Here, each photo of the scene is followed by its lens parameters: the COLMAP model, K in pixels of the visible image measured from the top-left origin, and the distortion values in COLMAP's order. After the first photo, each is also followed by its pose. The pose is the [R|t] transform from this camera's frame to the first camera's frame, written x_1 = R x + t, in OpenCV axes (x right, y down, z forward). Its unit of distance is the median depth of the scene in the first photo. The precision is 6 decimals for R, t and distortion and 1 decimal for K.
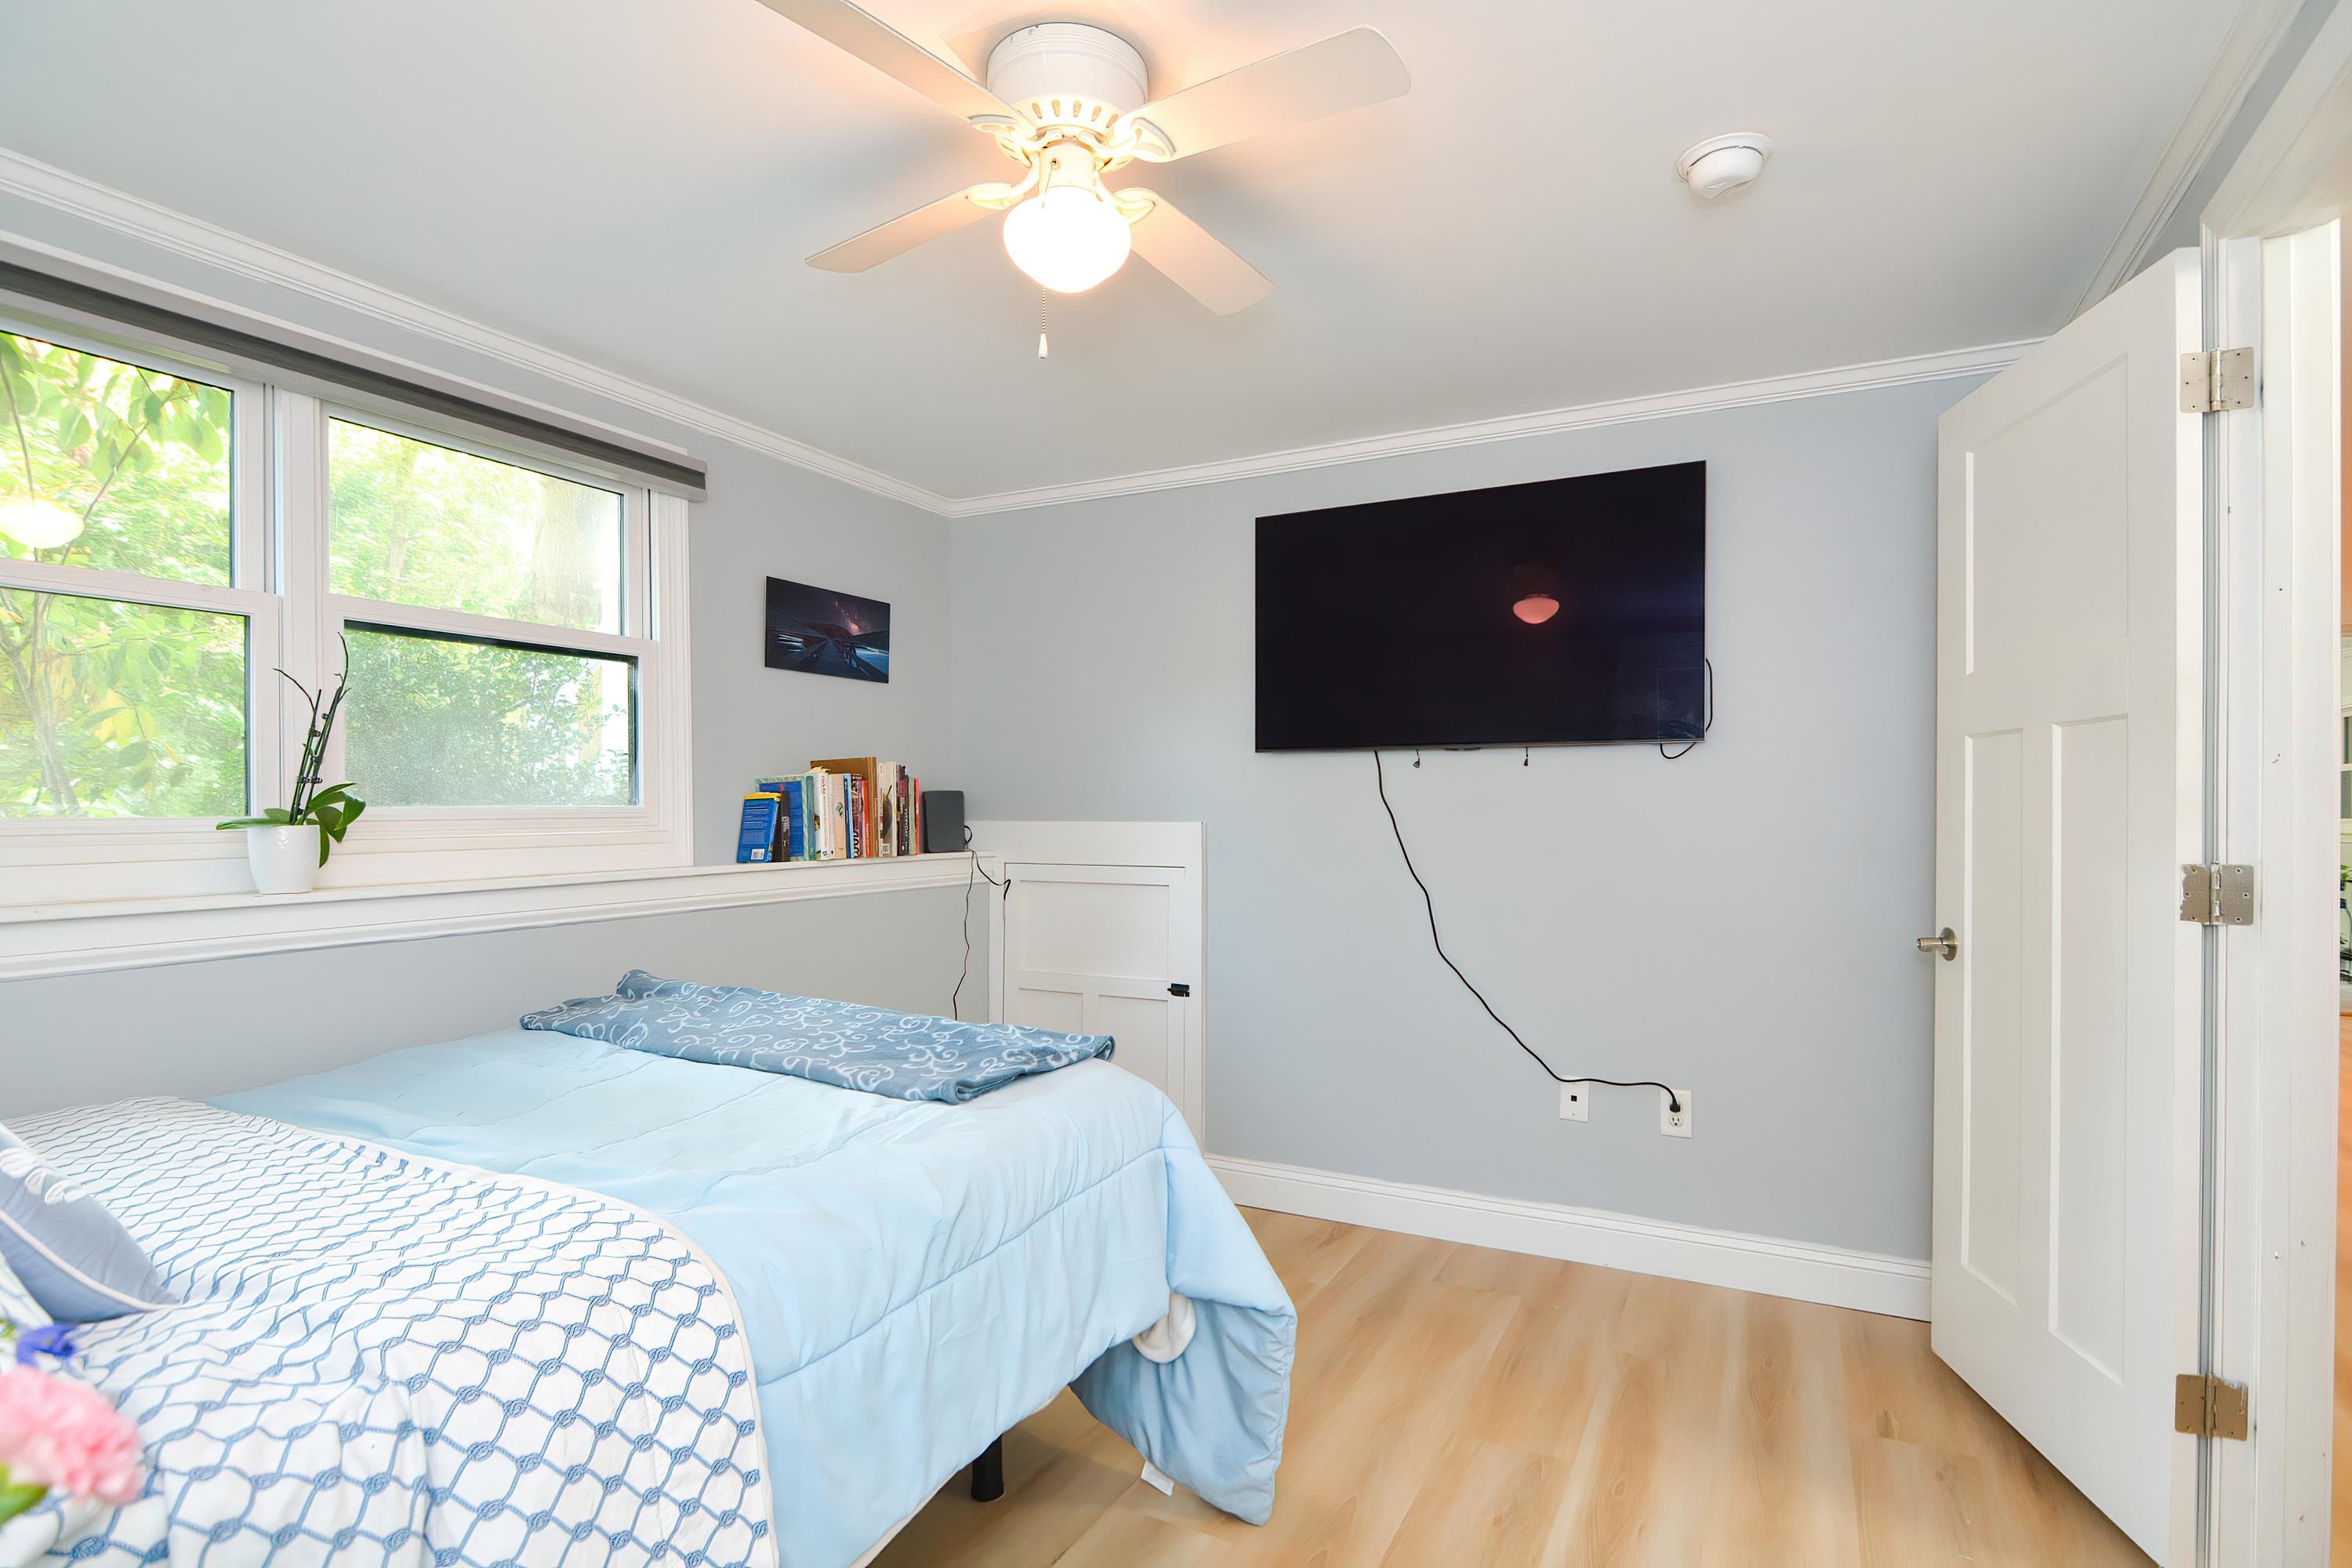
lens RADIAL K [[1161.7, 0, 1186.1], [0, 1161.7, 782.8], [0, 0, 1]] dist [-0.004519, -0.001003]
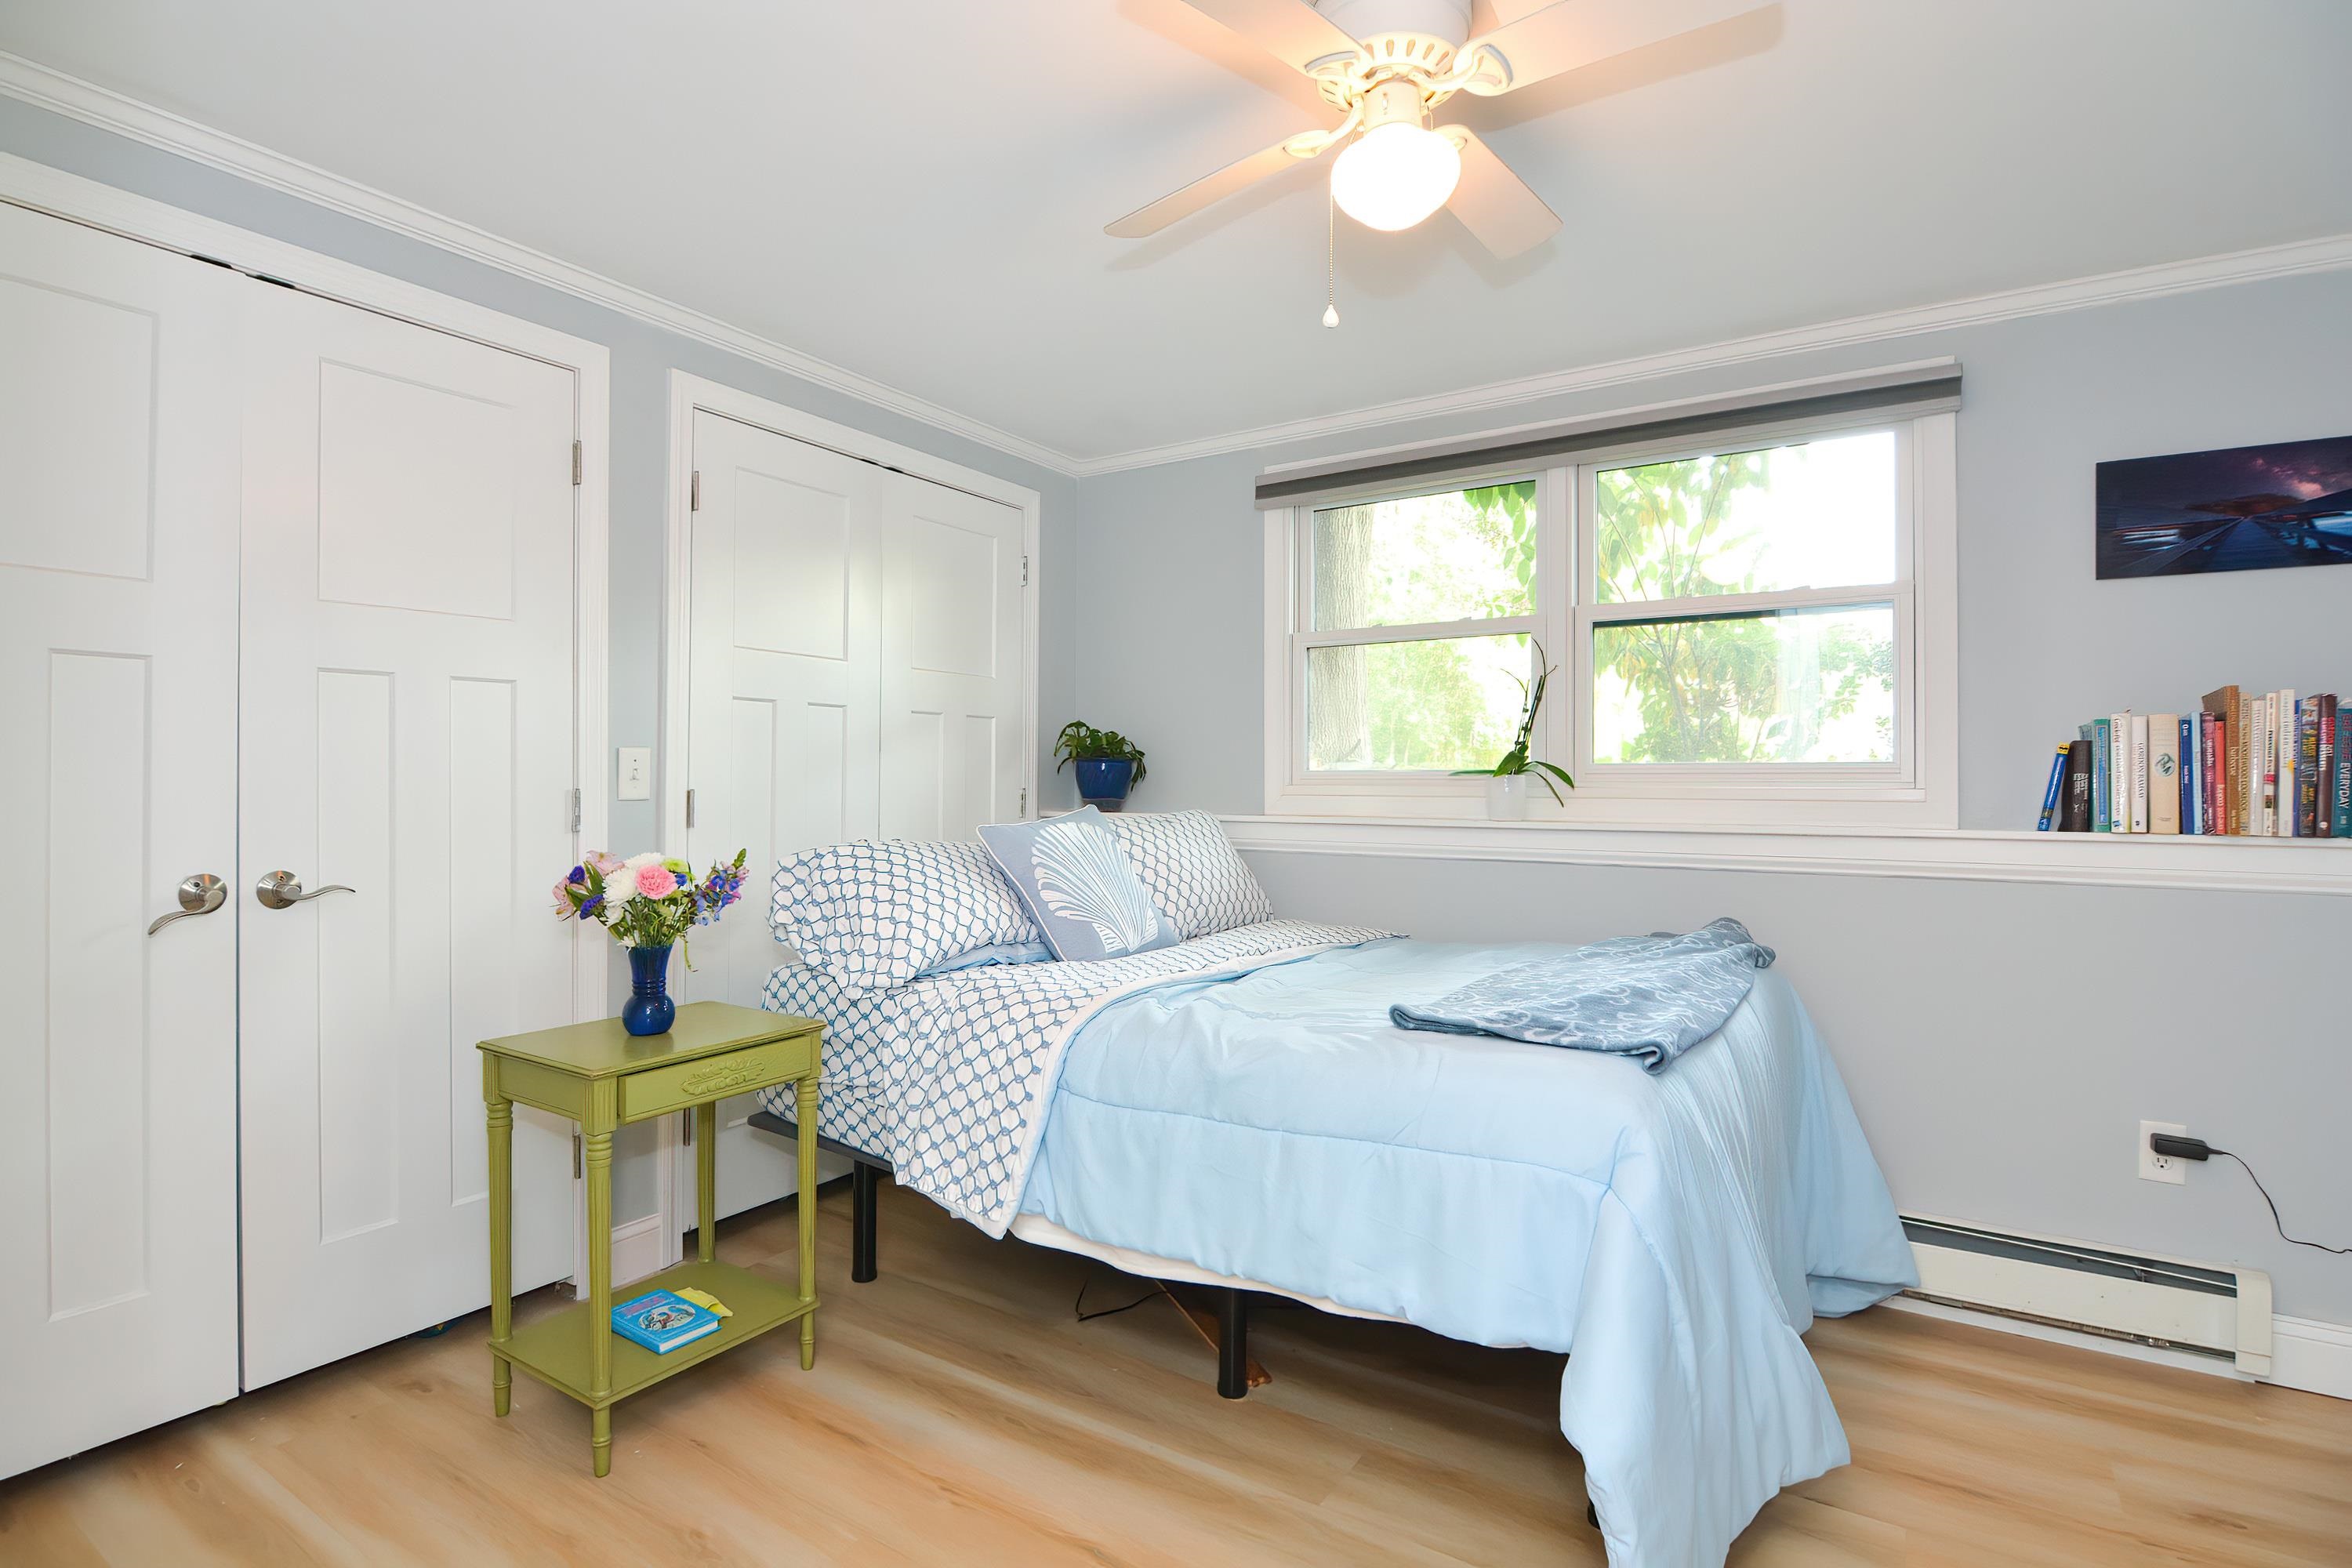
lens RADIAL K [[1161.7, 0, 1186.1], [0, 1161.7, 782.8], [0, 0, 1]] dist [-0.004519, -0.001003]
pose [[-0.097514, 0.005770, -0.995217, 0.475081], [0.015528, 0.999870, 0.004276, 0.022056], [0.995113, -0.015036, -0.097591, 0.482950]]
